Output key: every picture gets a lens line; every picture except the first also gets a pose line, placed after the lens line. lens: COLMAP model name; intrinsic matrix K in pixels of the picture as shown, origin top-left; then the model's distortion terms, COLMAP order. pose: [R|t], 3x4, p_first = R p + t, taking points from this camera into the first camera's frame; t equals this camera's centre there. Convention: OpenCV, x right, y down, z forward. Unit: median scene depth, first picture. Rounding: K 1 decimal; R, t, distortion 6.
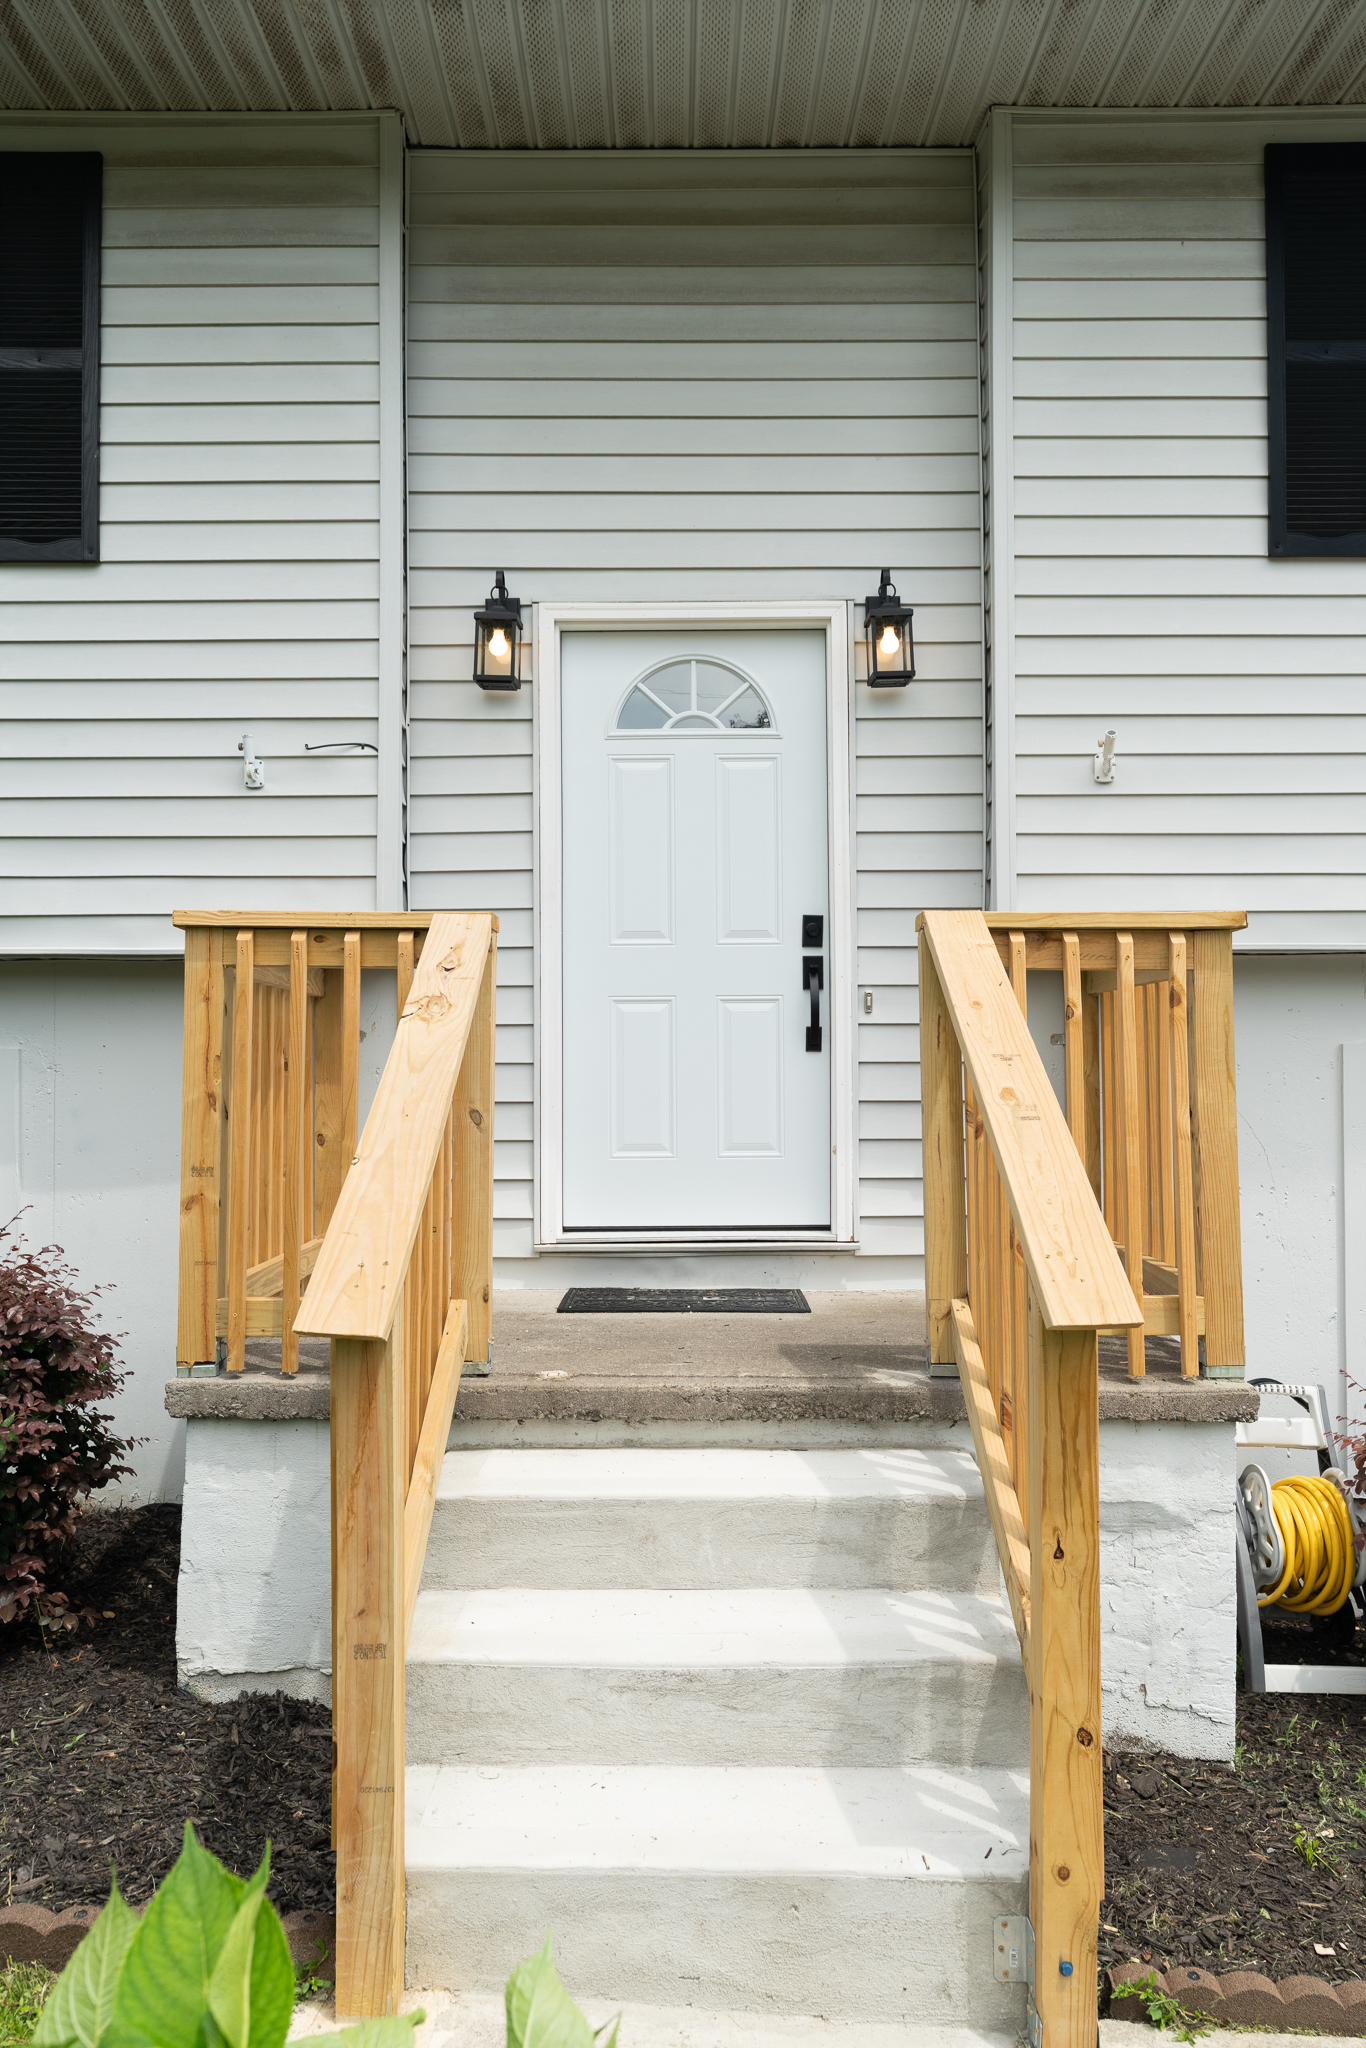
lens RADIAL K [[1616.2, 0, 683.0], [0, 1616.2, 1024.0], [0, 0, 1]] dist [-0.008004, -0.004420]
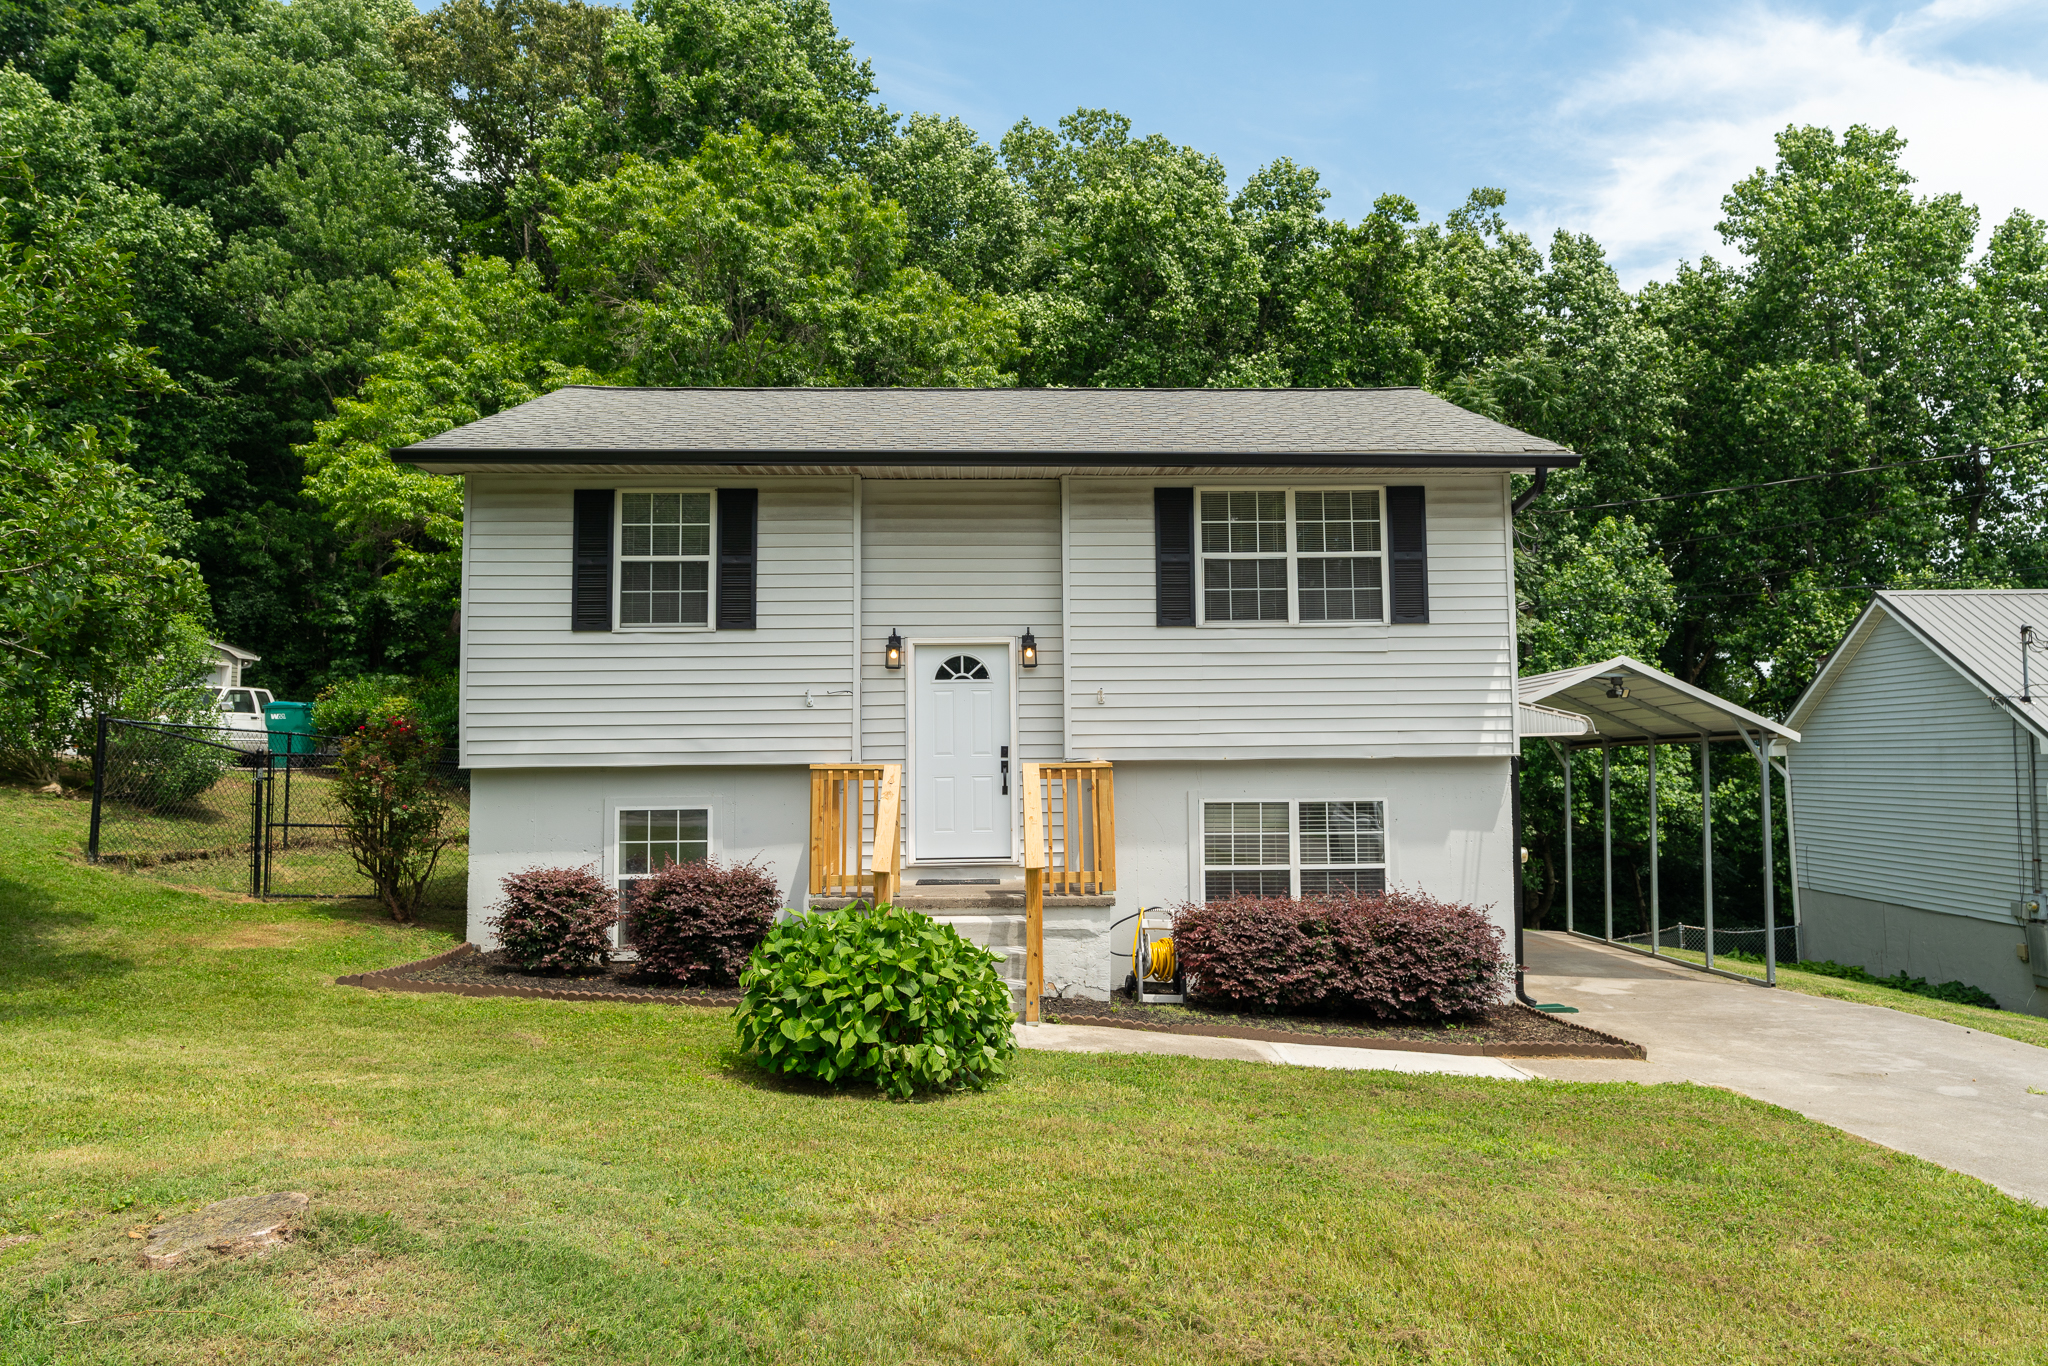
lens RADIAL K [[1318.7, 0, 1022.7], [0, 1318.7, 642.4], [0, 0, 1]] dist [-0.006417, -0.001112]
pose [[0.999583, -0.005339, 0.028363, 0.048274], [0.006968, 0.998313, -0.057638, -0.117195], [-0.028008, 0.057811, 0.997935, -1.336380]]
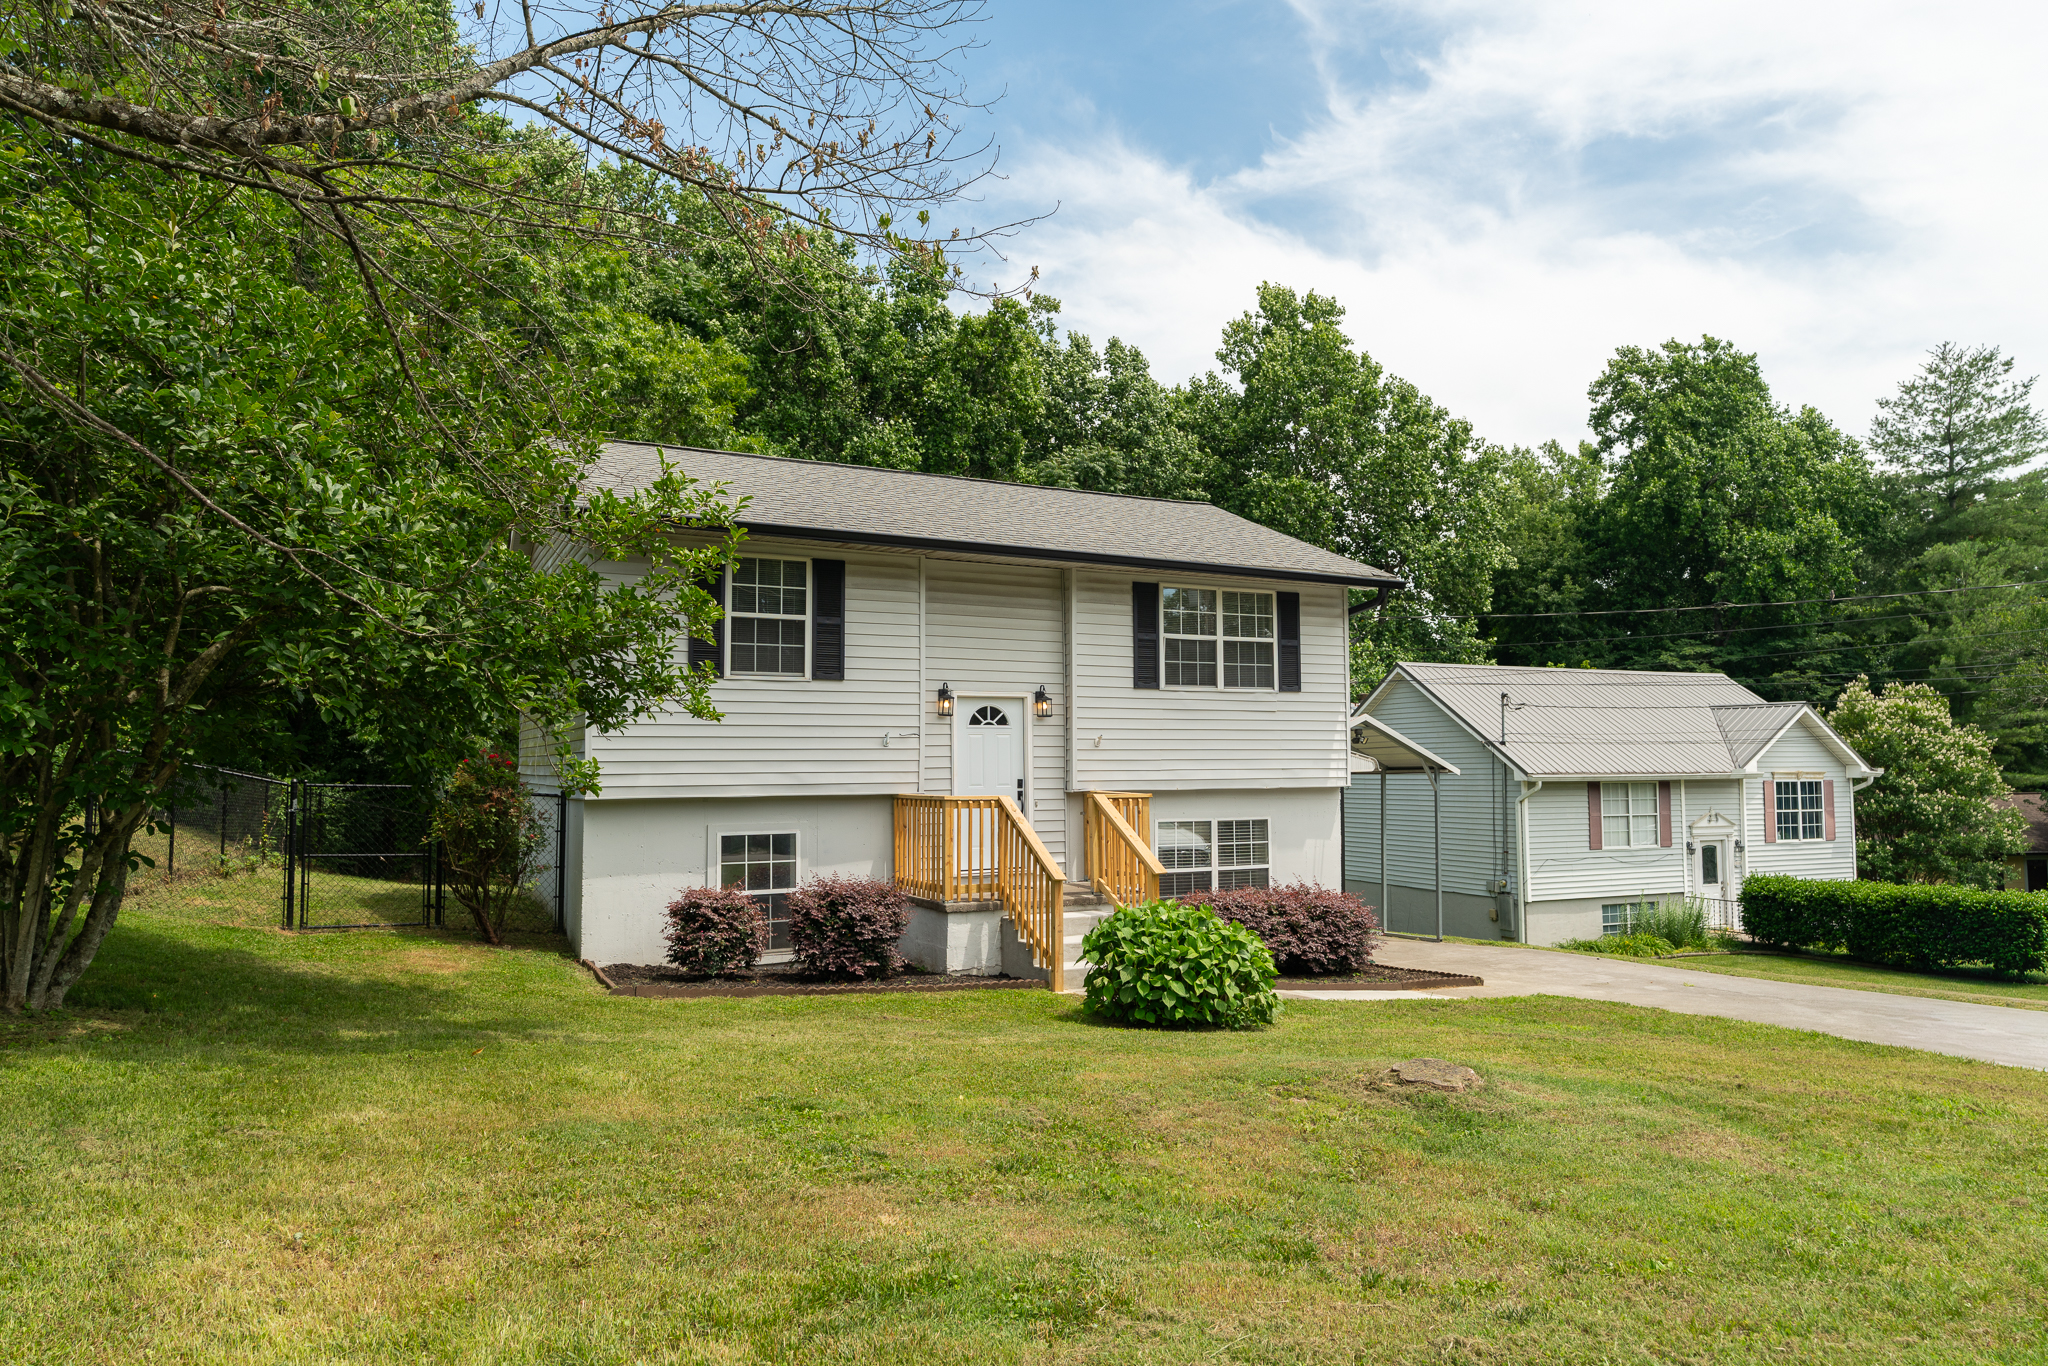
lens RADIAL K [[1252.0, 0, 1024.0], [0, 1252.0, 683.0], [0, 0, 1]] dist [0.005614, 0.000105]
pose [[0.896929, 0.027566, 0.441314, -1.153307], [-0.010847, 0.999126, -0.040364, -0.170096], [-0.442041, 0.031417, 0.896445, -1.506022]]
